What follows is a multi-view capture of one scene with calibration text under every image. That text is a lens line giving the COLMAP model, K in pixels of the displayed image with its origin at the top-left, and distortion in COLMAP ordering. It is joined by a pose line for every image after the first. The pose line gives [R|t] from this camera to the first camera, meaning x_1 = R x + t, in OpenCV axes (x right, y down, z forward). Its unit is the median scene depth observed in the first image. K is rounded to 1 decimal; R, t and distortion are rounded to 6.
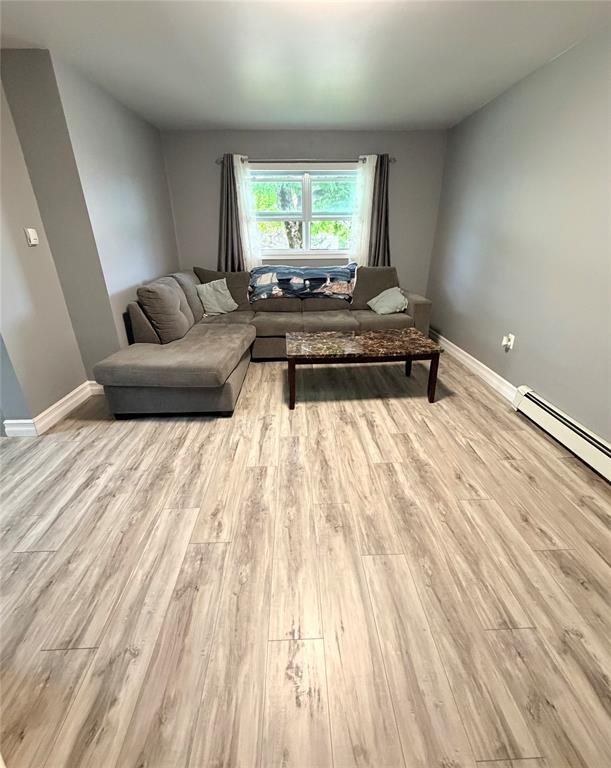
lens RADIAL K [[327.2, 0, 305.3], [0, 327.2, 356.0], [0, 0, 1]] dist [-0.000415, 0.000241]
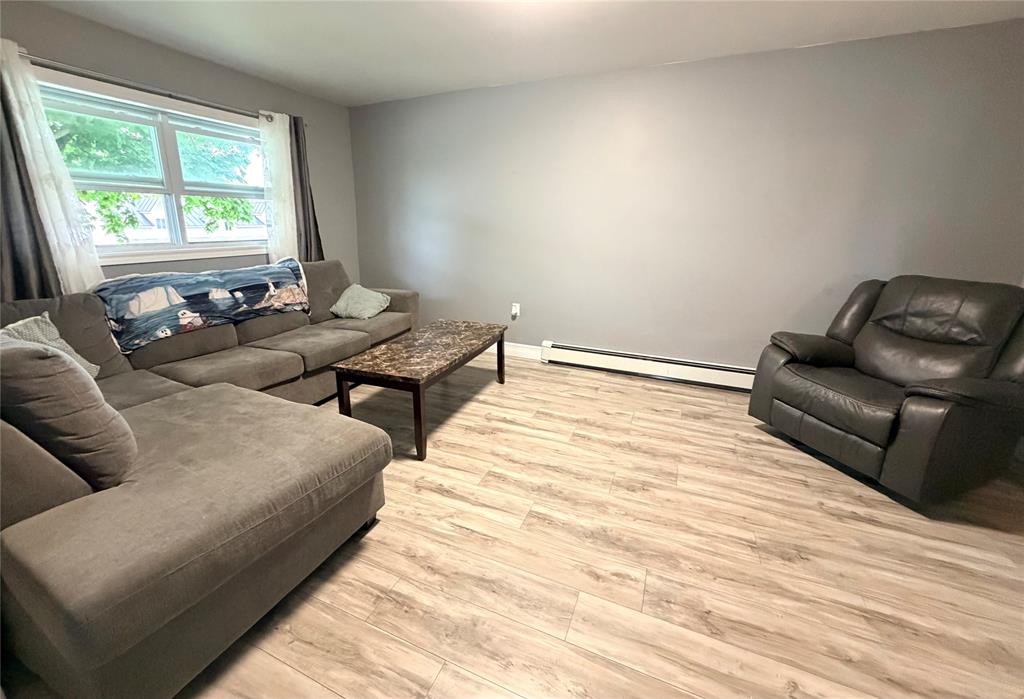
lens RADIAL K [[407.2, 0, 511.8], [0, 407.2, 313.7], [0, 0, 1]] dist [-0.001402, -0.000334]
pose [[0.430768, -0.187288, 0.882815, -0.693890], [0.315303, 0.947815, 0.047226, -0.112972], [-0.845590, 0.258011, 0.467341, 0.392103]]
